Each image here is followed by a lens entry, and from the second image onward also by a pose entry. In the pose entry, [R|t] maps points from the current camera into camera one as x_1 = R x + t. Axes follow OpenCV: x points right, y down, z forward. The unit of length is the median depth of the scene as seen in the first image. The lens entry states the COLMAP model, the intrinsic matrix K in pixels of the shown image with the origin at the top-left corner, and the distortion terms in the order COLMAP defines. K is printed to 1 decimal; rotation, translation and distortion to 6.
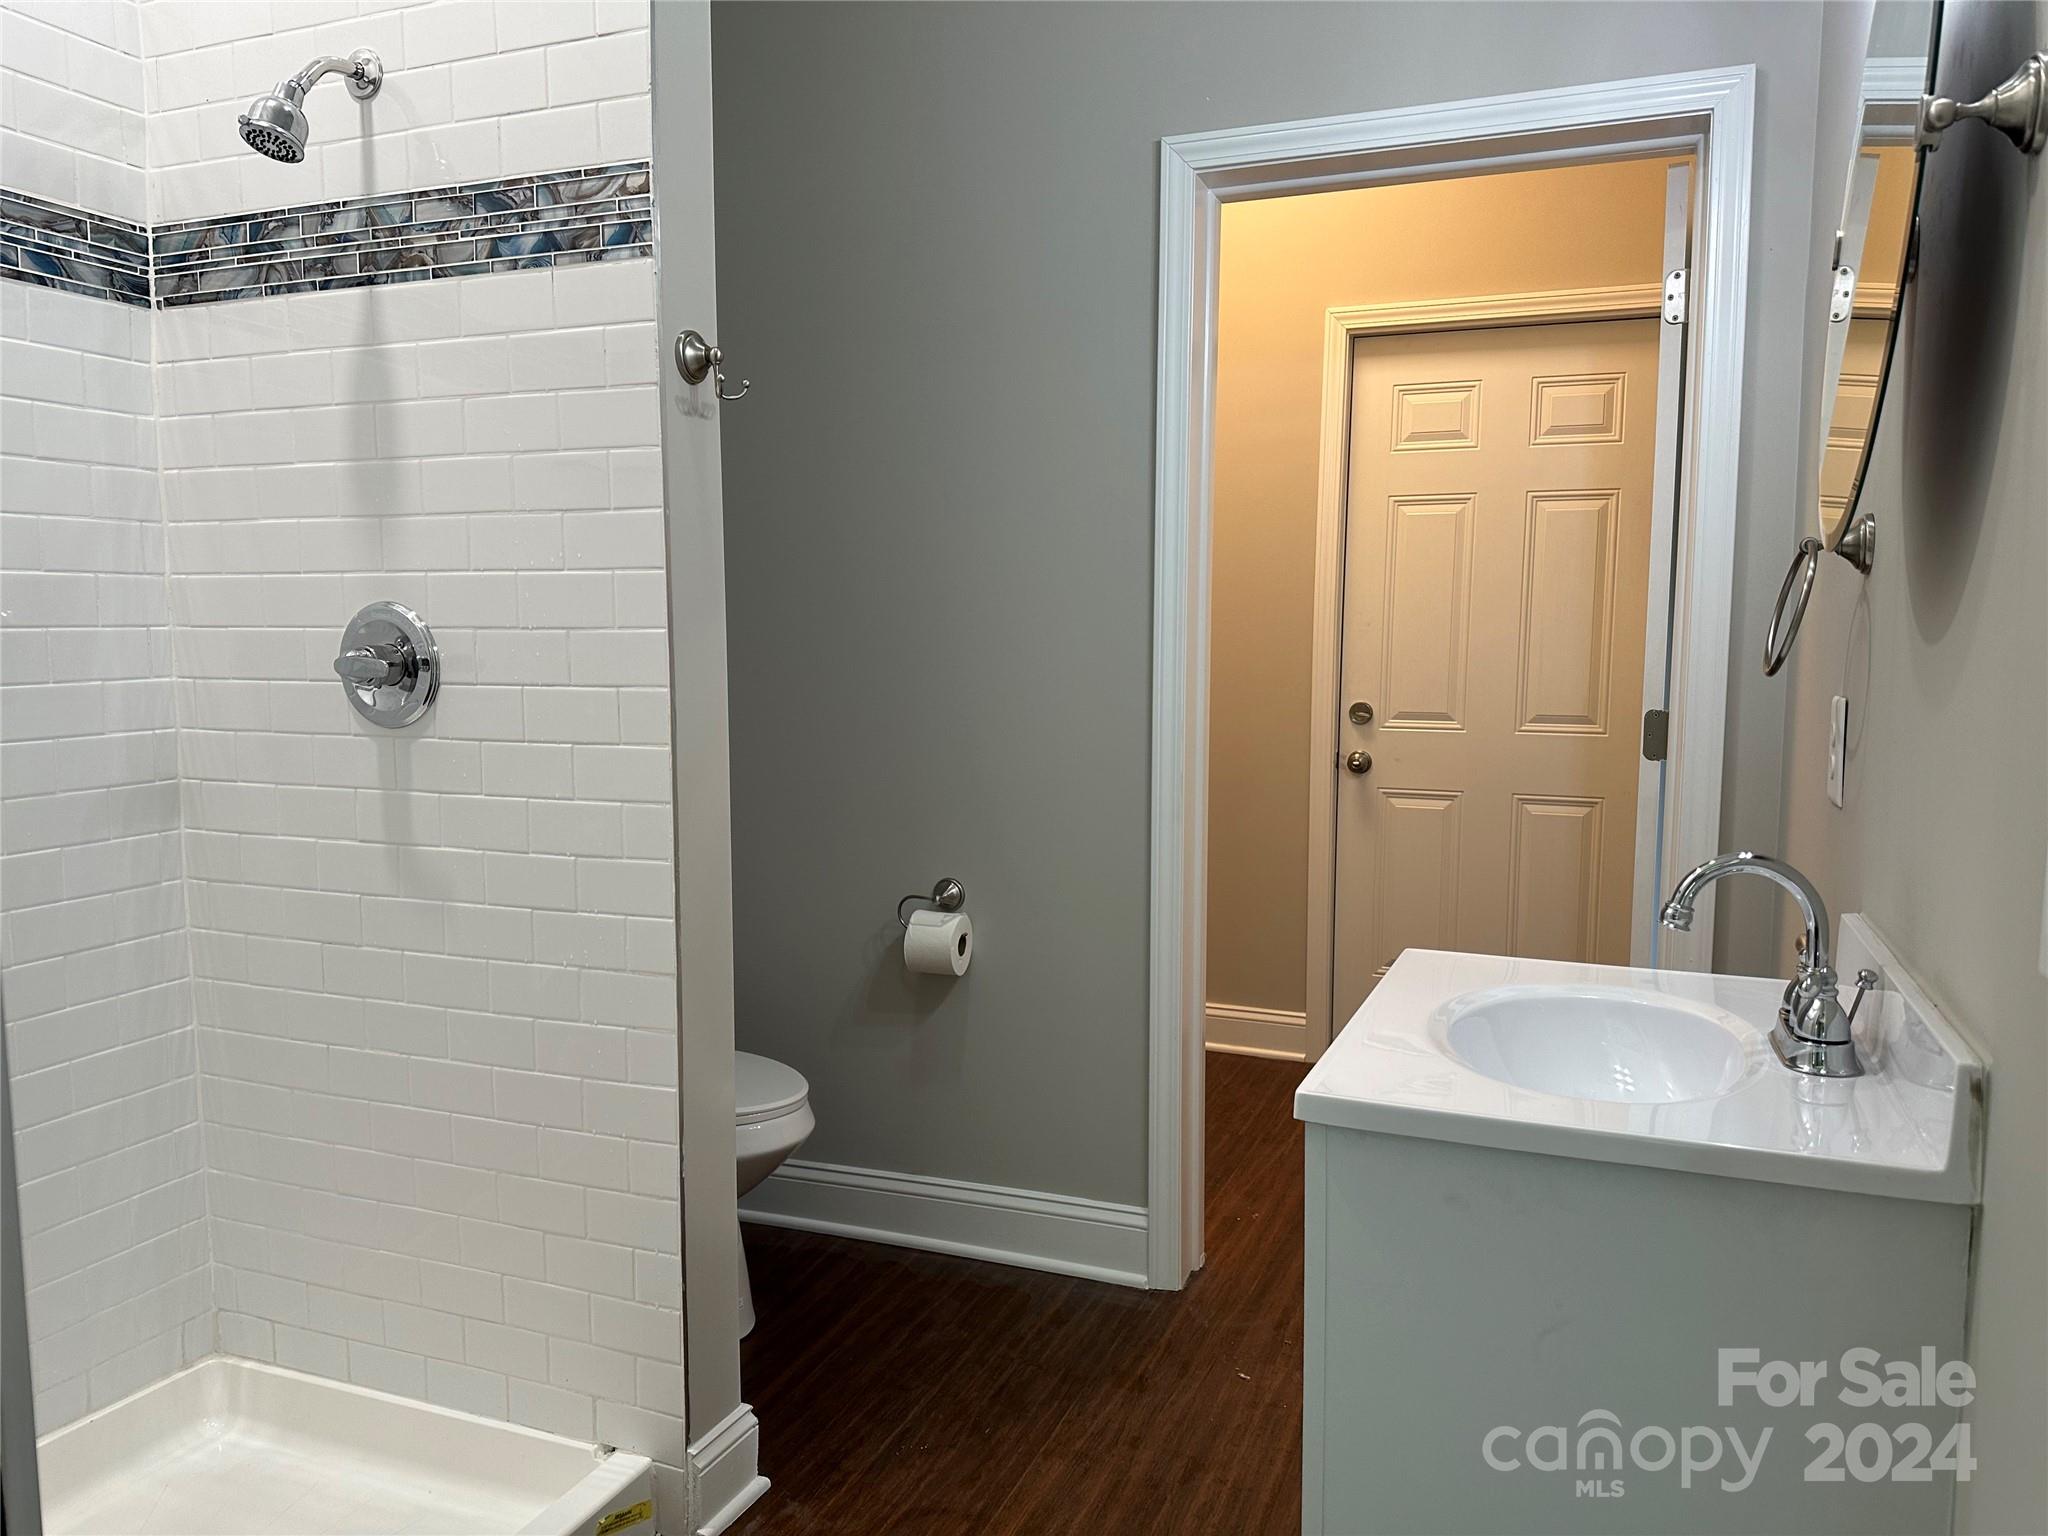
lens RADIAL K [[1437.5, 0, 1014.5], [0, 1437.5, 769.5], [0, 0, 1]] dist [0.043184, -0.053970]
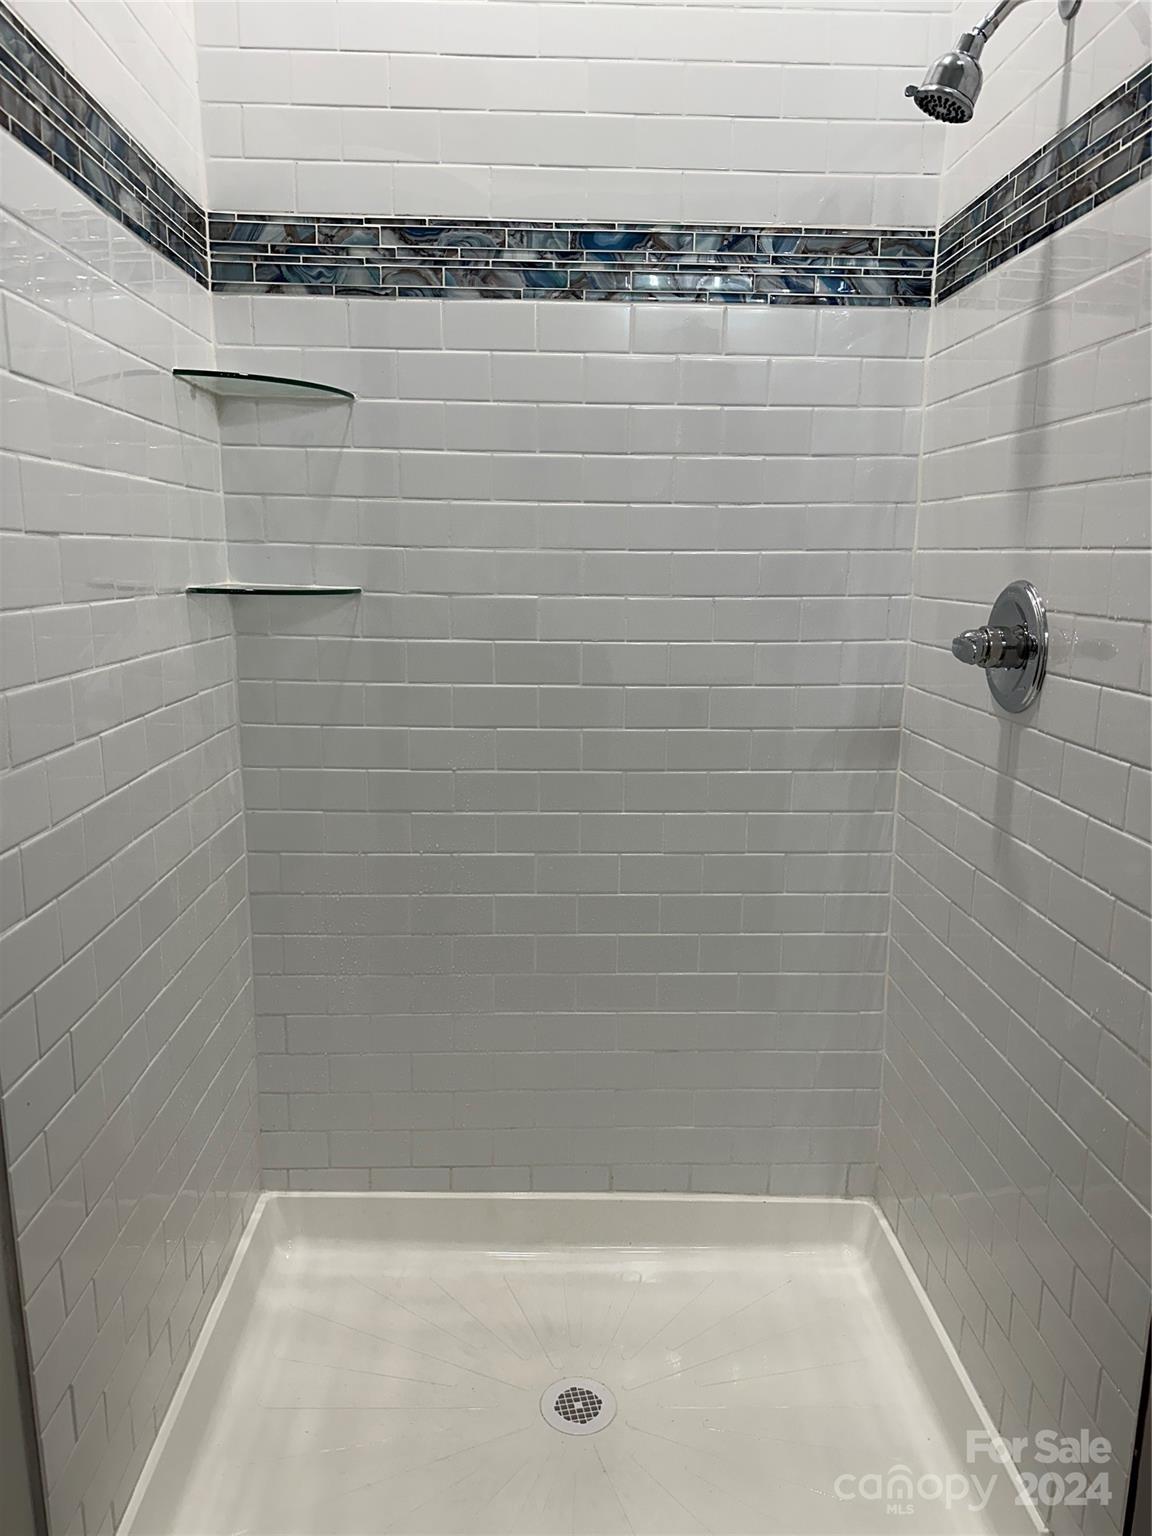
lens RADIAL K [[1078.1, 0, 579.2], [0, 1078.1, 766.7], [0, 0, 1]] dist [0.043184, -0.053970]
pose [[0.410733, 0.181131, -0.893582, 0.107185], [-0.099650, 0.983115, 0.153475, -0.075707], [0.906293, 0.026008, 0.421848, 0.432870]]
